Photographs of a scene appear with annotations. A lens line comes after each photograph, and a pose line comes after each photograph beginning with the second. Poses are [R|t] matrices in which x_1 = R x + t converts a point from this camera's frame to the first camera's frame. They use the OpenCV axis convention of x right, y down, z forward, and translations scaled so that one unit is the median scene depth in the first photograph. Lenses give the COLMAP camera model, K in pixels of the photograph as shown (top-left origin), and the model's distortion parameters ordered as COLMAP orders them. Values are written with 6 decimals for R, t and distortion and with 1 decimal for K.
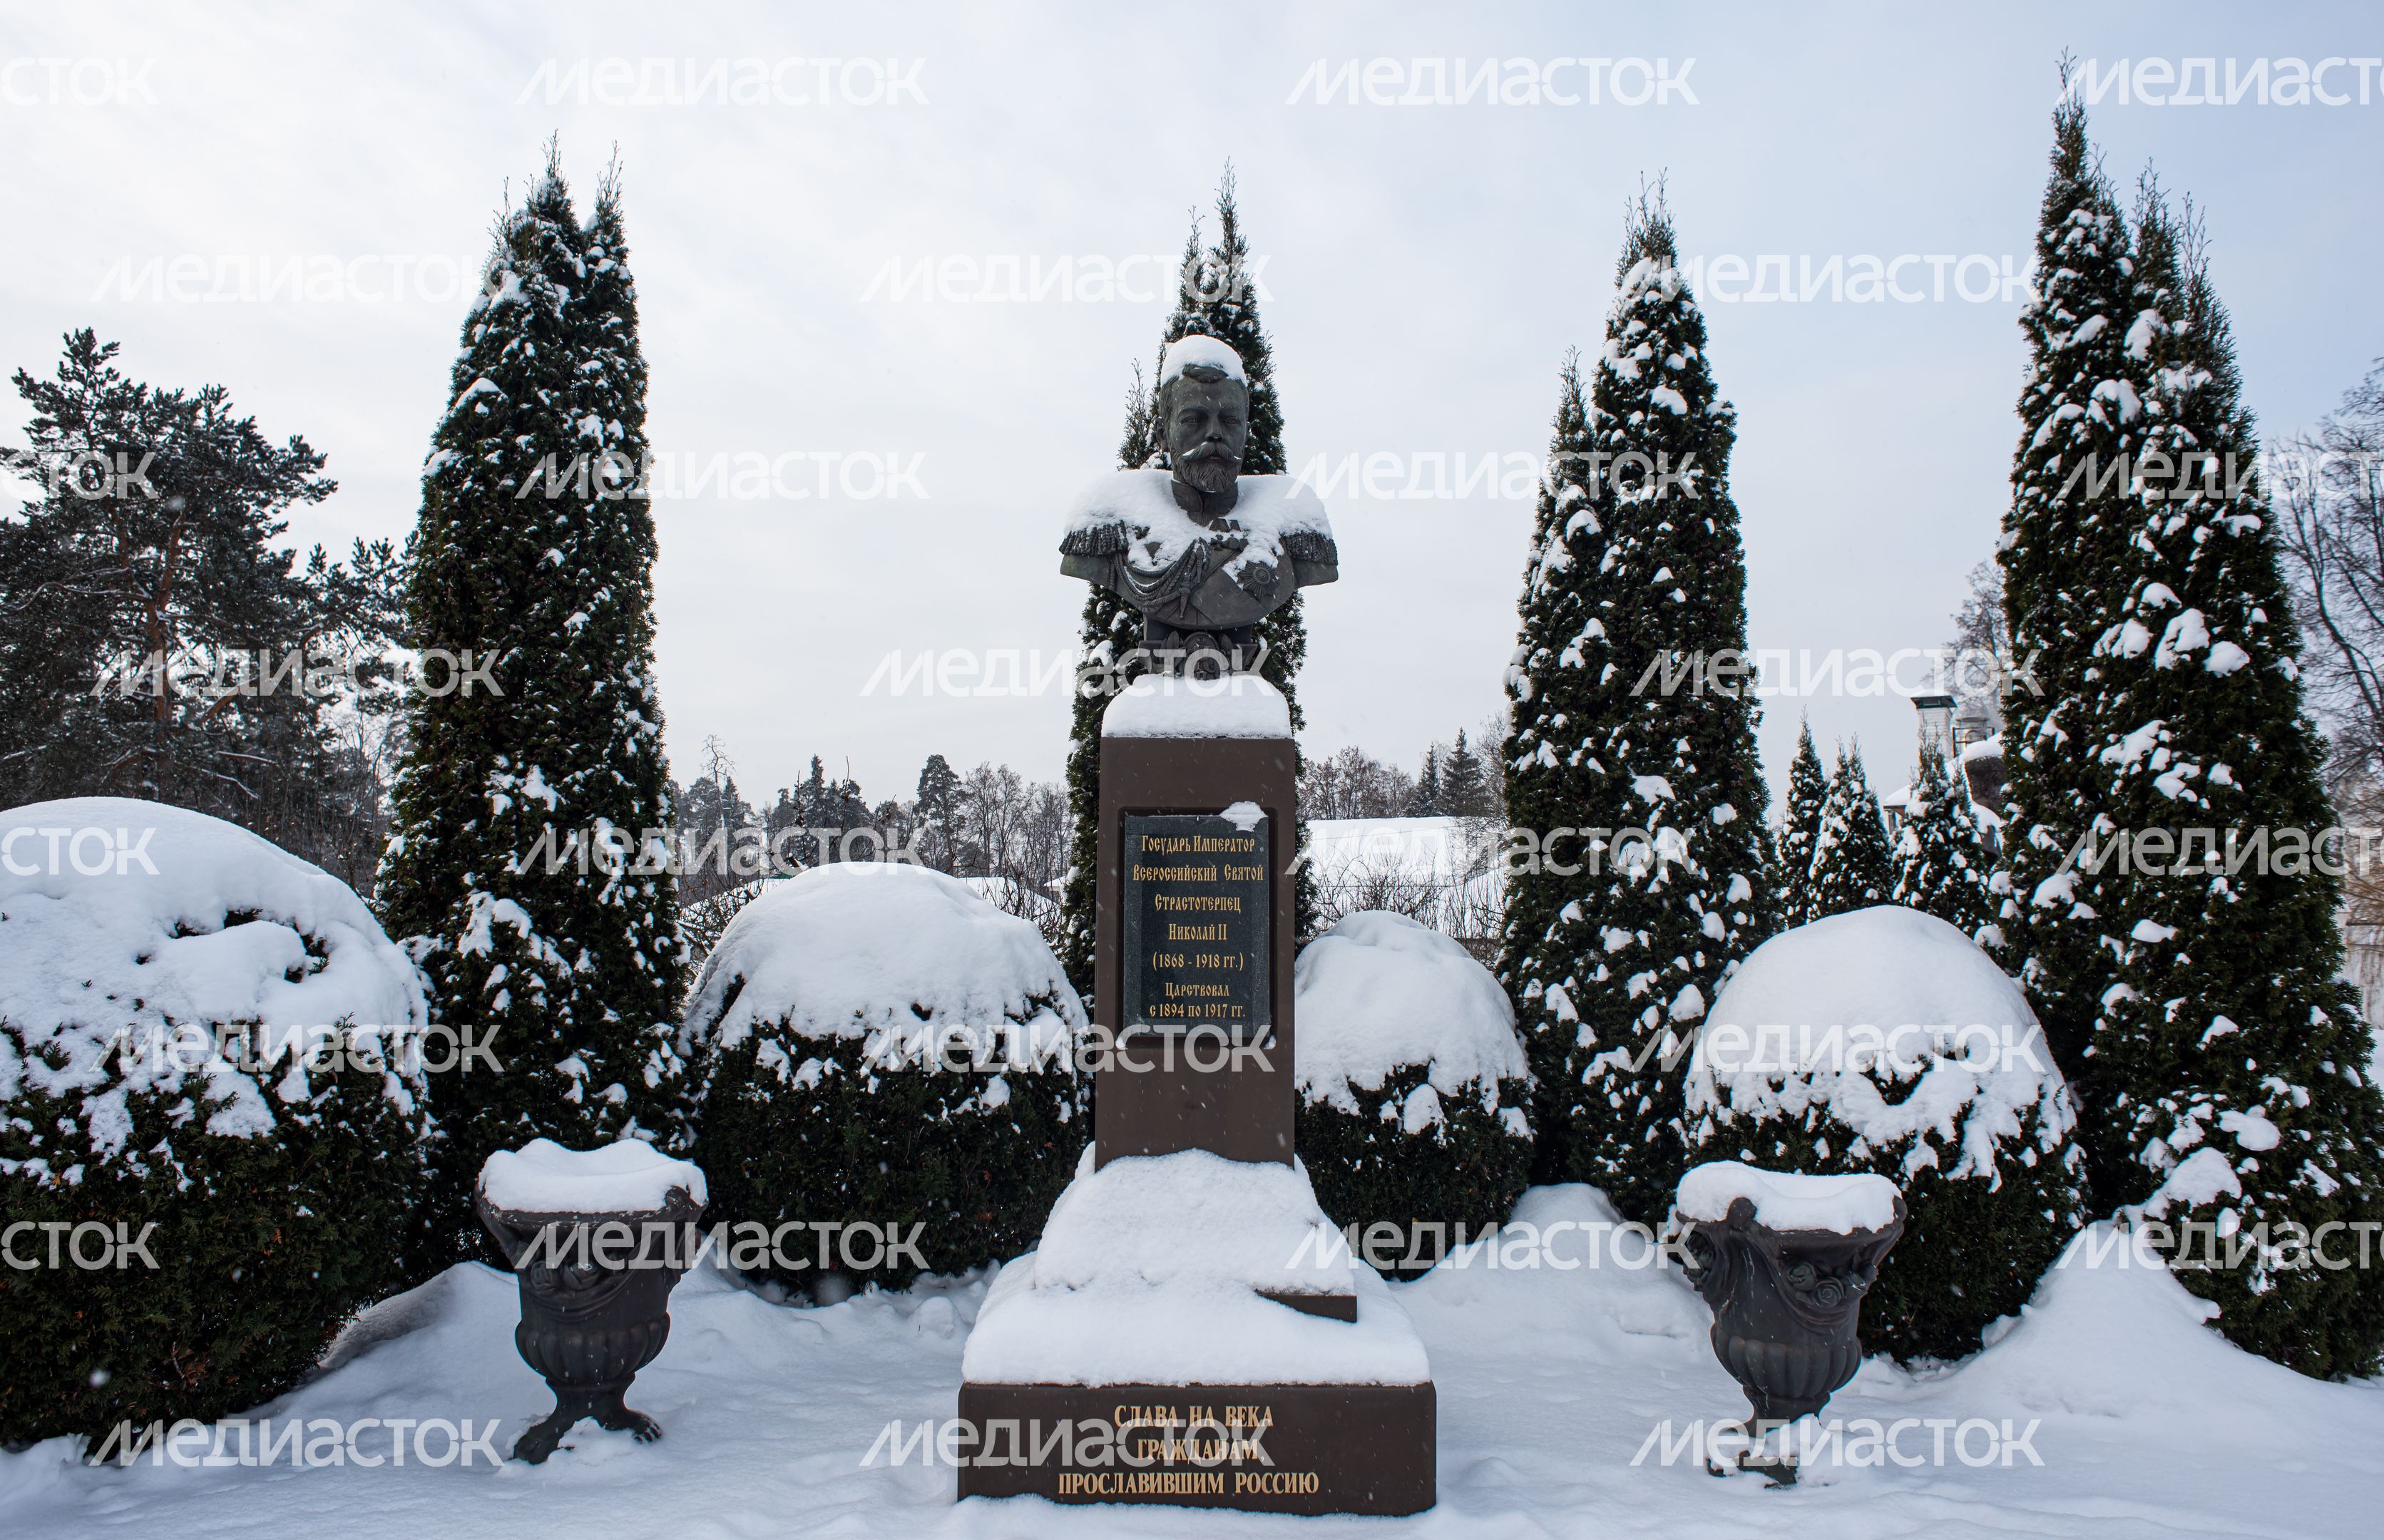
lens RADIAL K [[1686.7, 0, 1225.4], [0, 1686.7, 795.8], [0, 0, 1]] dist [-0.094243, 0.088014]
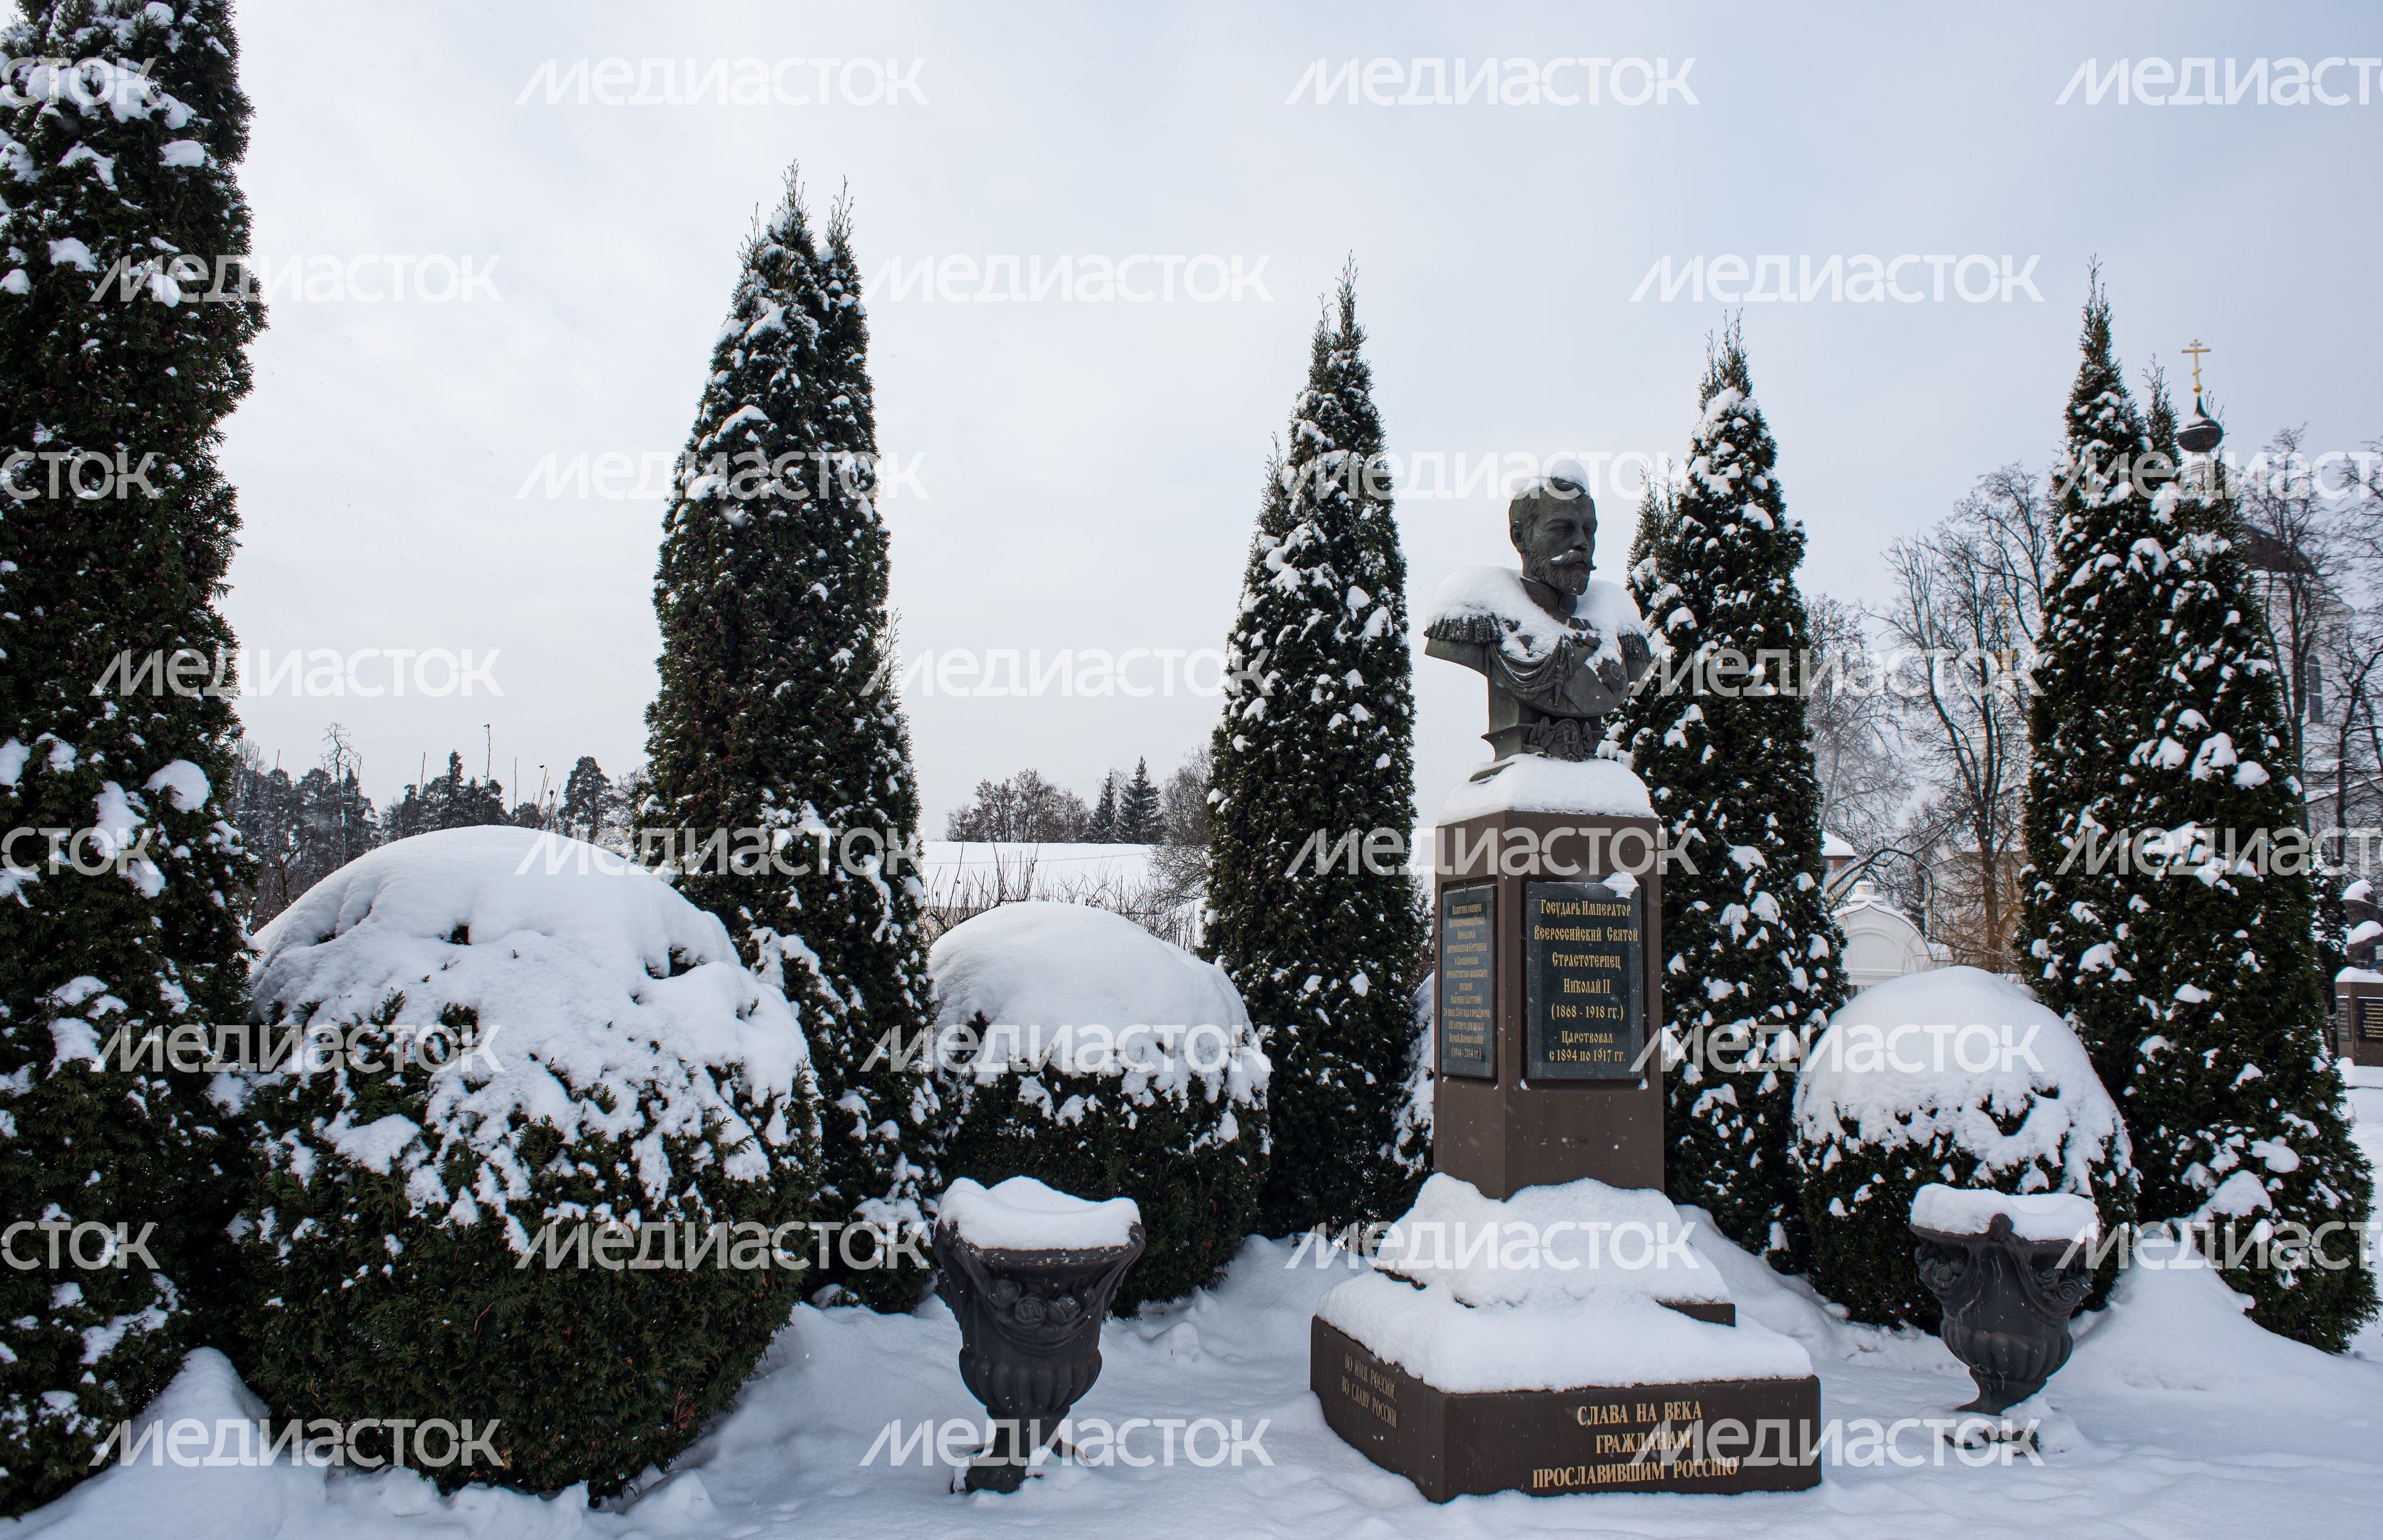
lens RADIAL K [[1681.1, 0, 1242.7], [0, 1681.1, 799.8], [0, 0, 1]] dist [-0.093518, 0.093144]
pose [[0.973611, 0.043069, 0.224112, -0.384121], [-0.040633, 0.999054, -0.015470, -0.013716], [-0.224566, 0.005955, 0.974441, -0.033603]]
